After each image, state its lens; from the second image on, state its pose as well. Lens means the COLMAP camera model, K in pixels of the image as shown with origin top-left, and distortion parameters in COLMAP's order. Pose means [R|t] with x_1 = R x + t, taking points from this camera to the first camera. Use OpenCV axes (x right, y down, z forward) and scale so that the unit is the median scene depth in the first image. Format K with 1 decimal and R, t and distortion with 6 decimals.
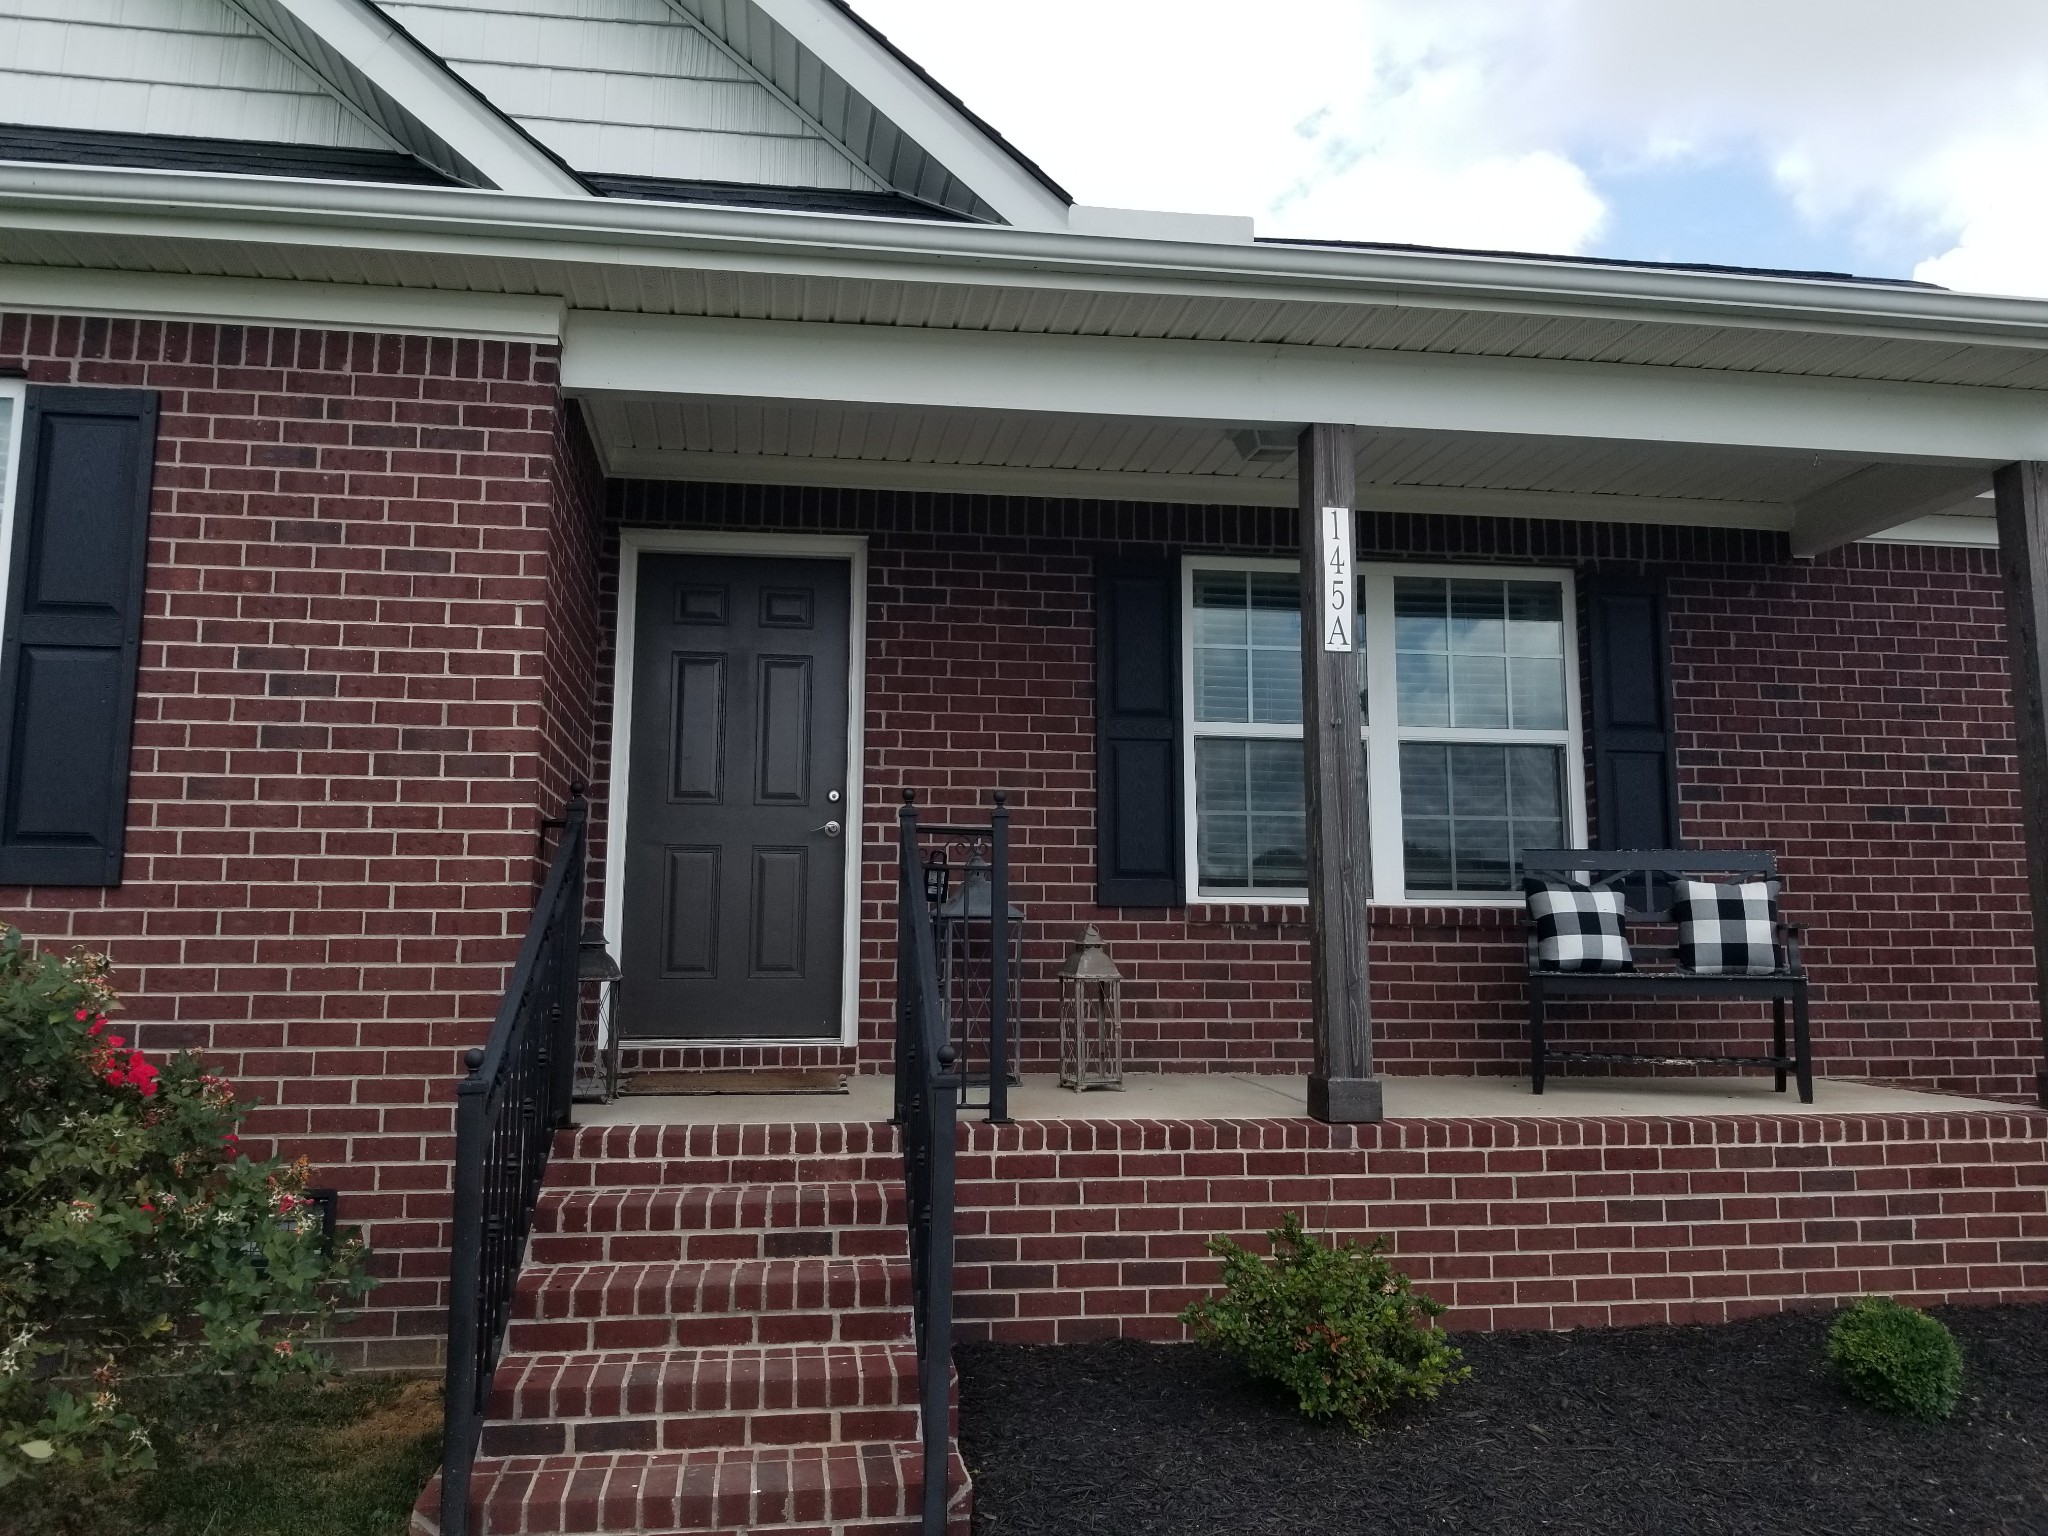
lens RADIAL K [[1589.5, 0, 996.9], [0, 1589.5, 732.2], [0, 0, 1]] dist [0.052284, -0.100168]
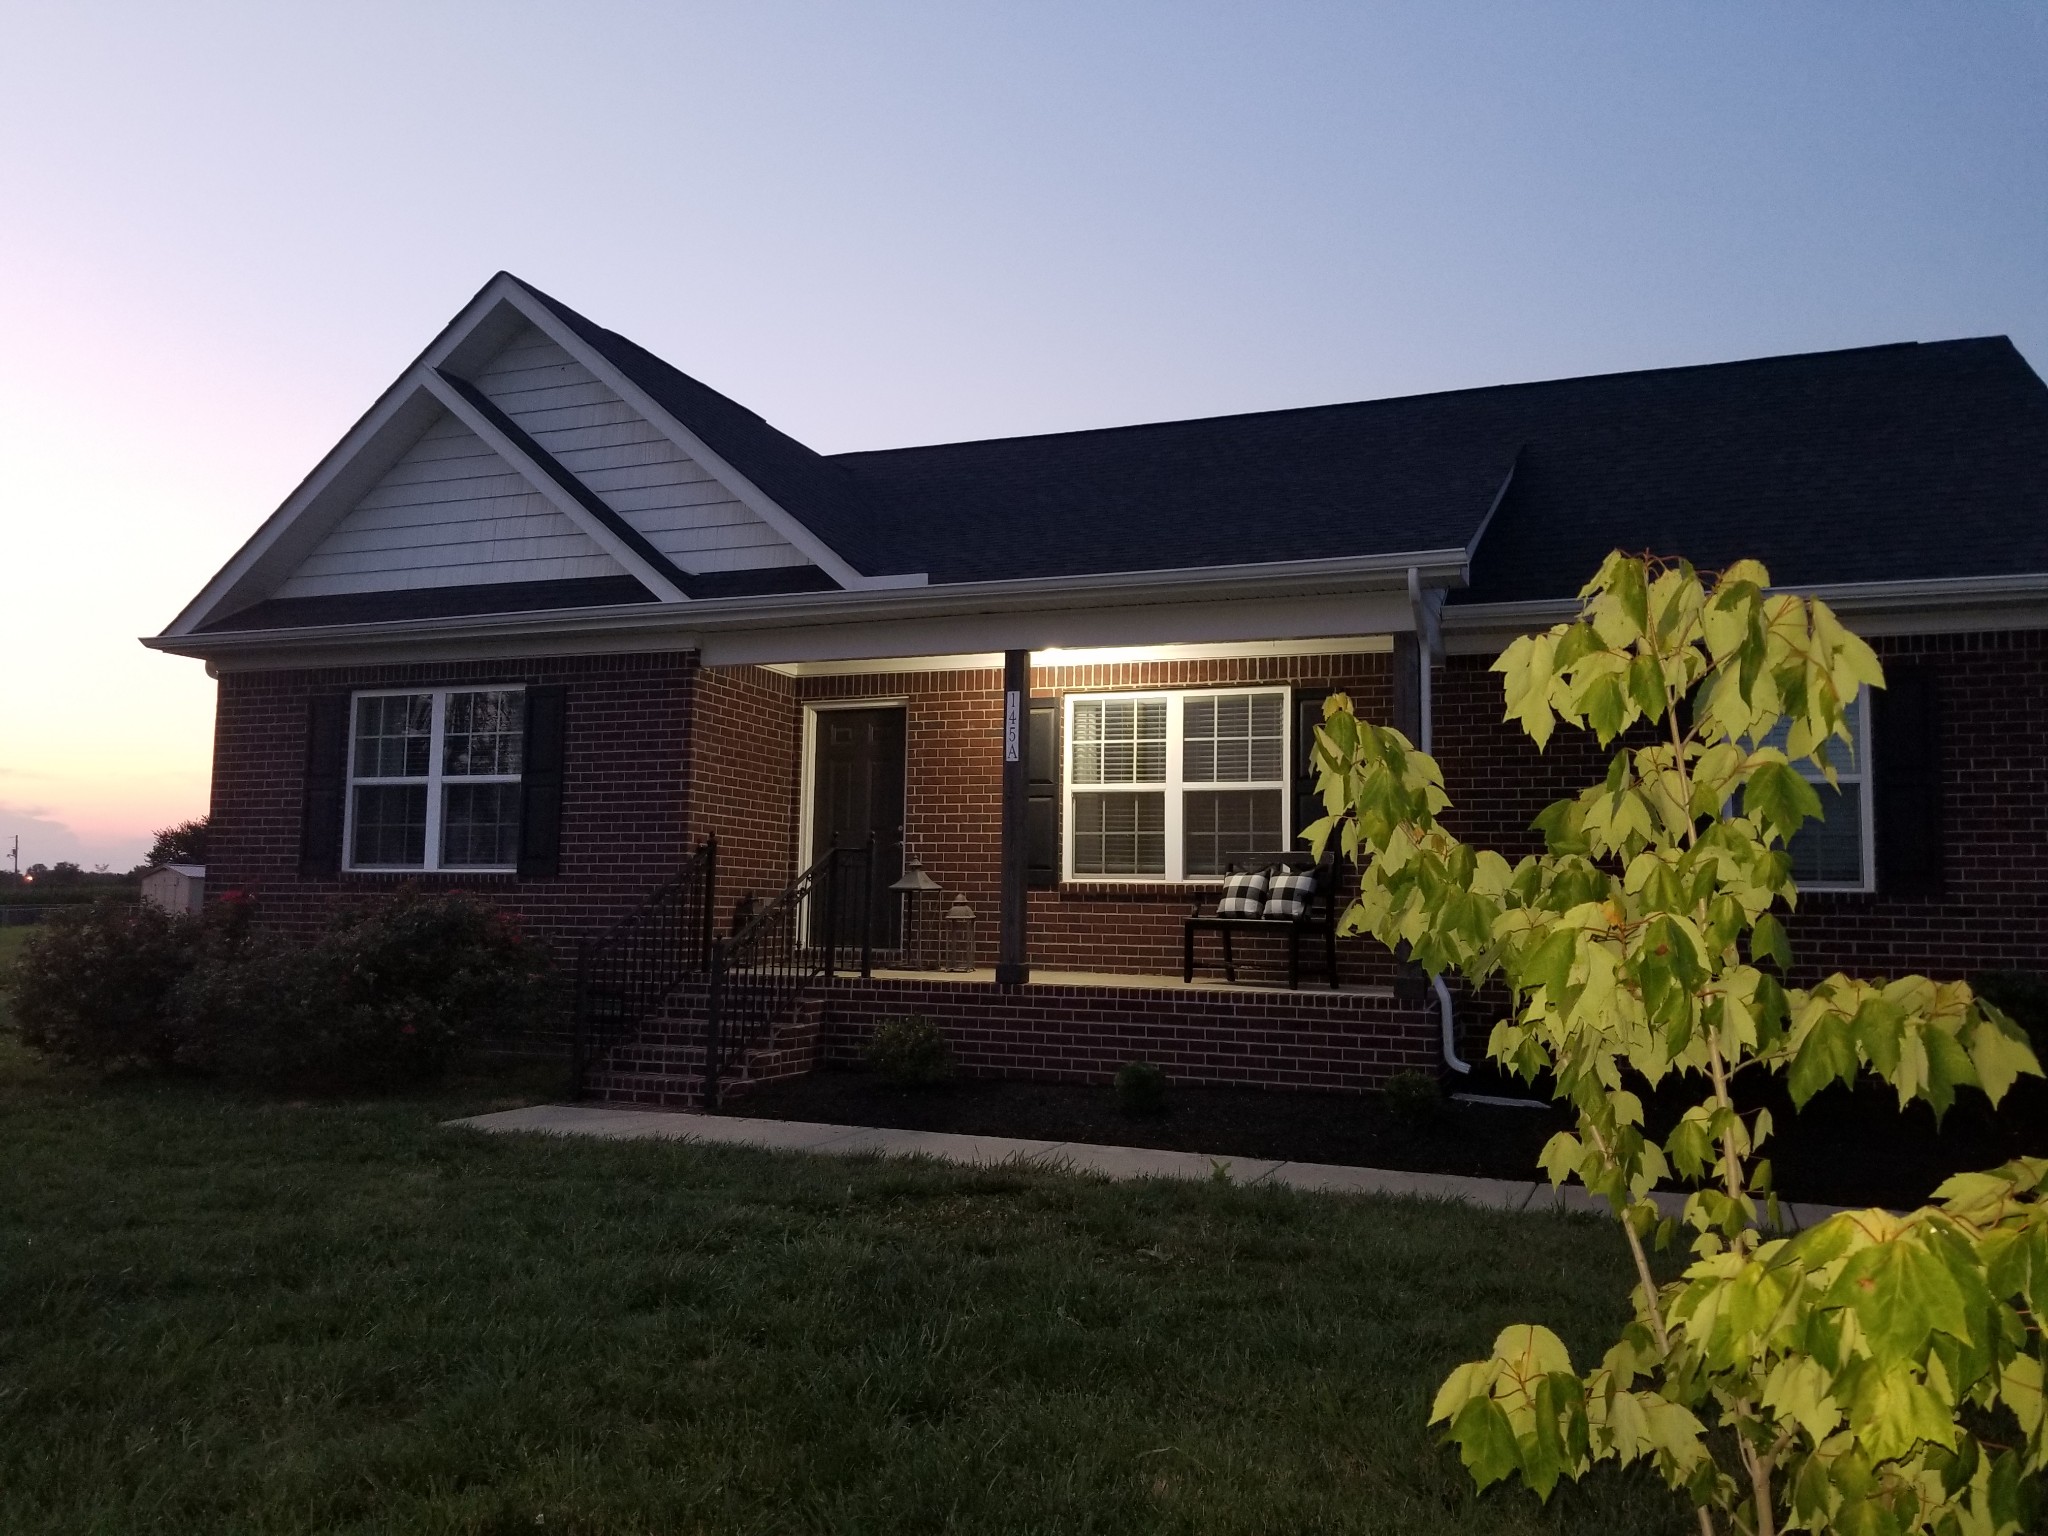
lens RADIAL K [[1594.1, 0, 1030.2], [0, 1594.1, 774.9], [0, 0, 1]] dist [0.081434, -0.144594]
pose [[0.870203, -0.032273, -0.491634, 1.063563], [0.051443, 0.998350, 0.025518, -0.072090], [0.490000, -0.047497, 0.870428, -0.681500]]
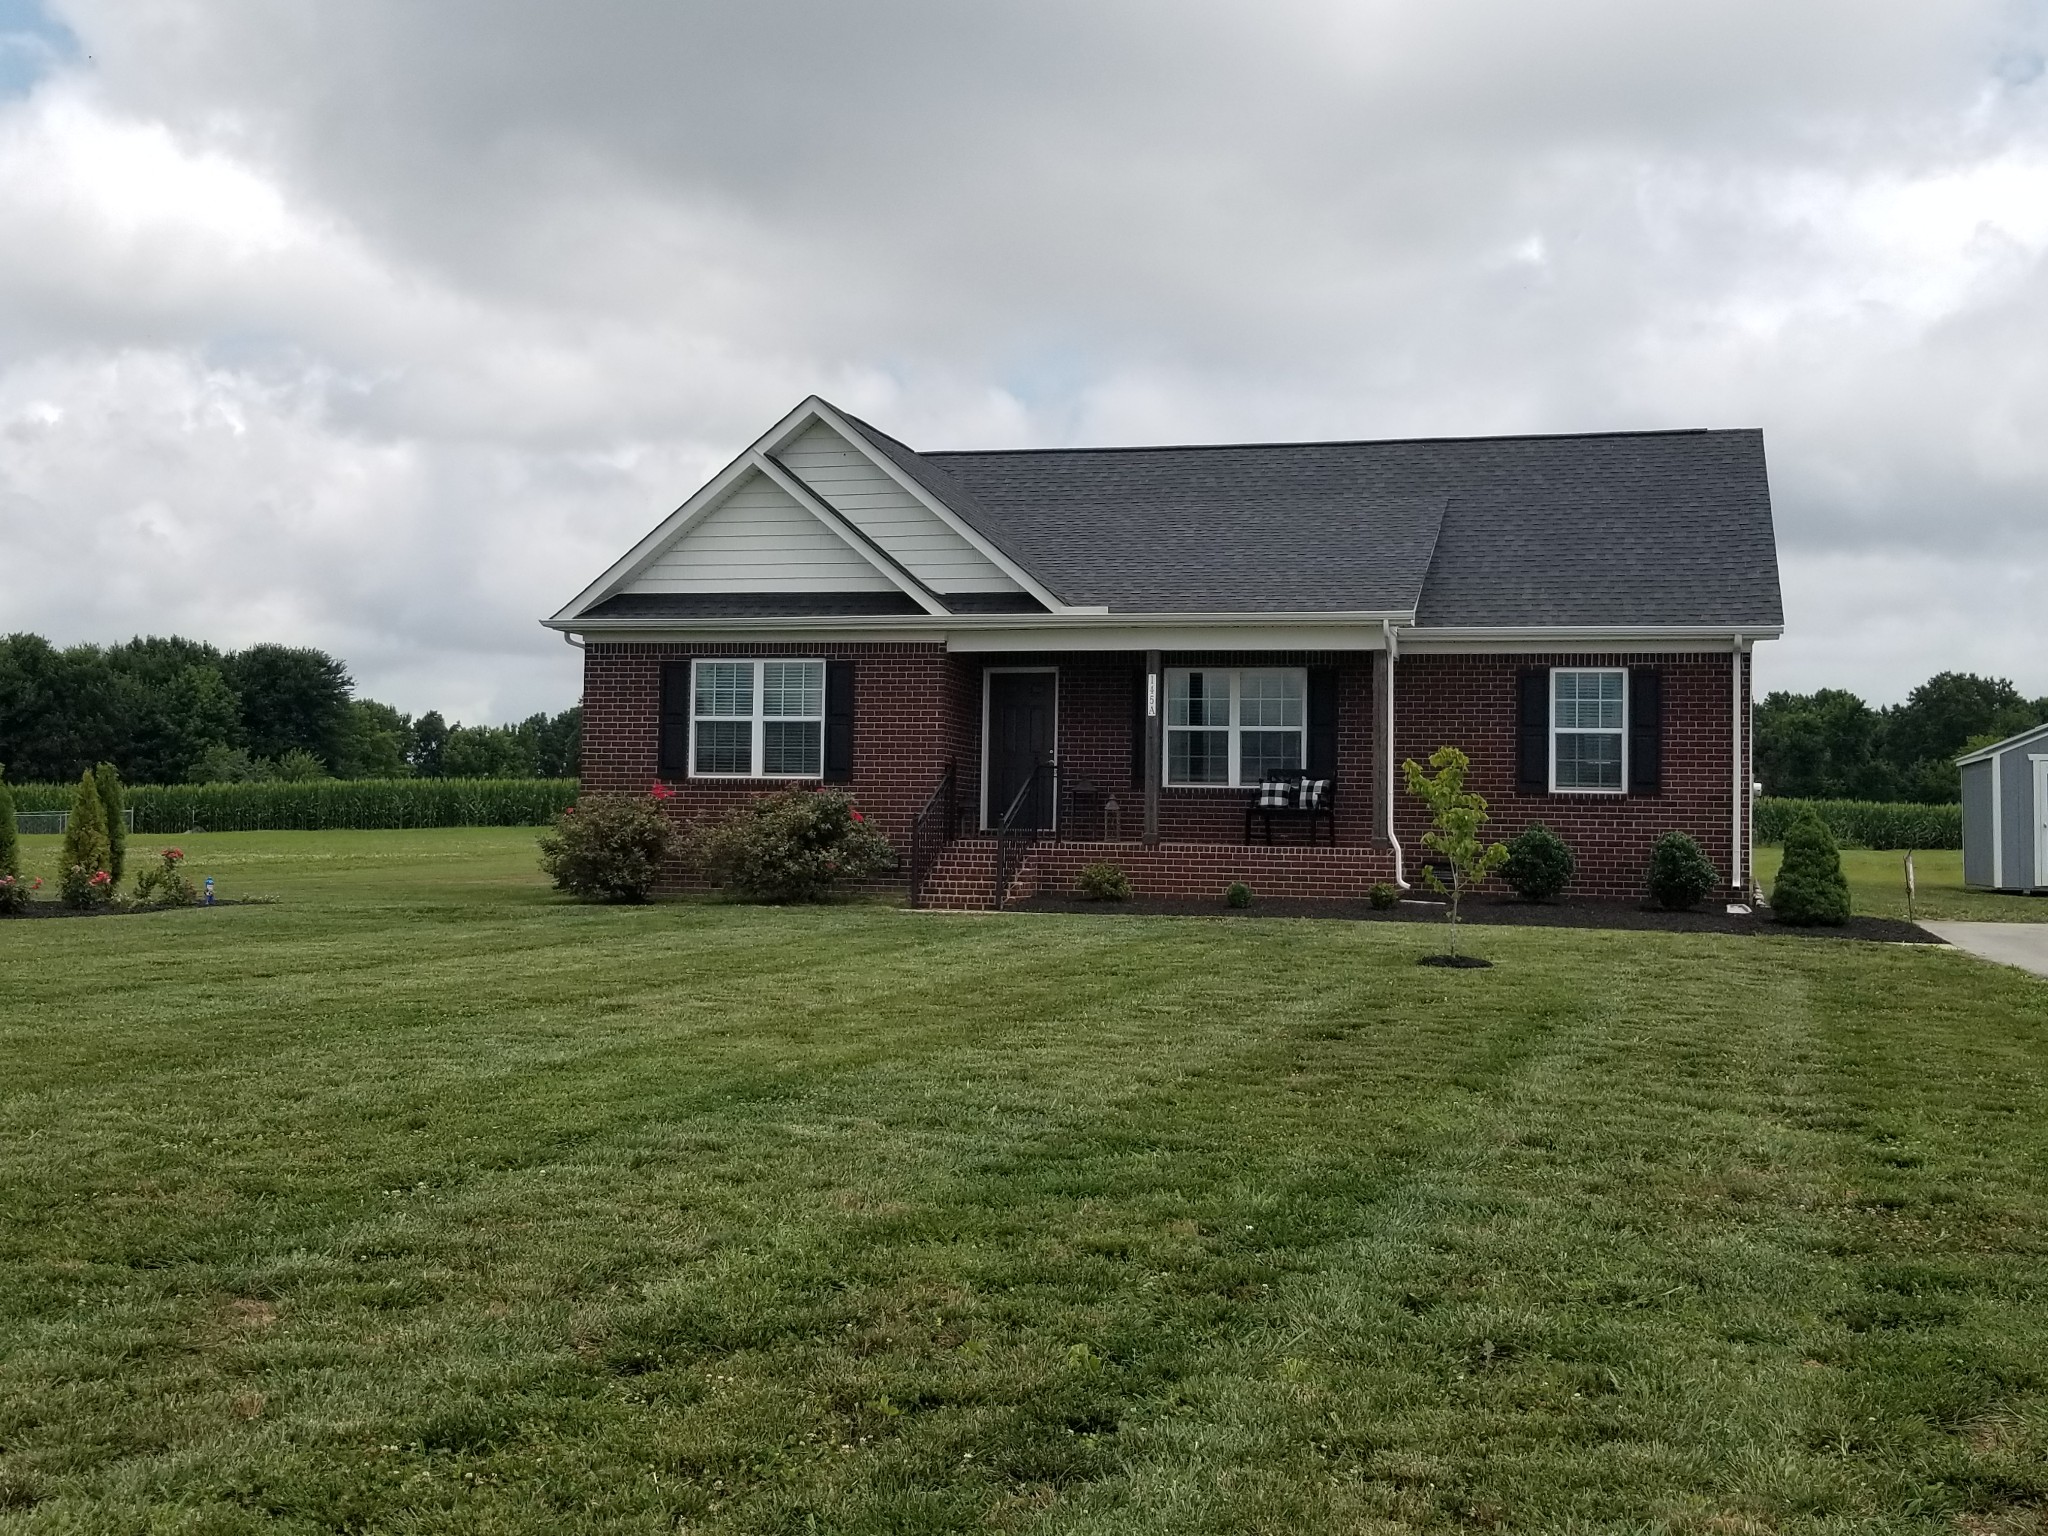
lens RADIAL K [[2370.6, 0, 1024.0], [0, 2370.6, 768.0], [0, 0, 1]] dist [0.057632, 0.003206]
pose [[0.921376, 0.000663, -0.388671, 1.694763], [0.036123, 0.995524, 0.087331, -0.344177], [0.386989, -0.094504, 0.917228, -3.356274]]
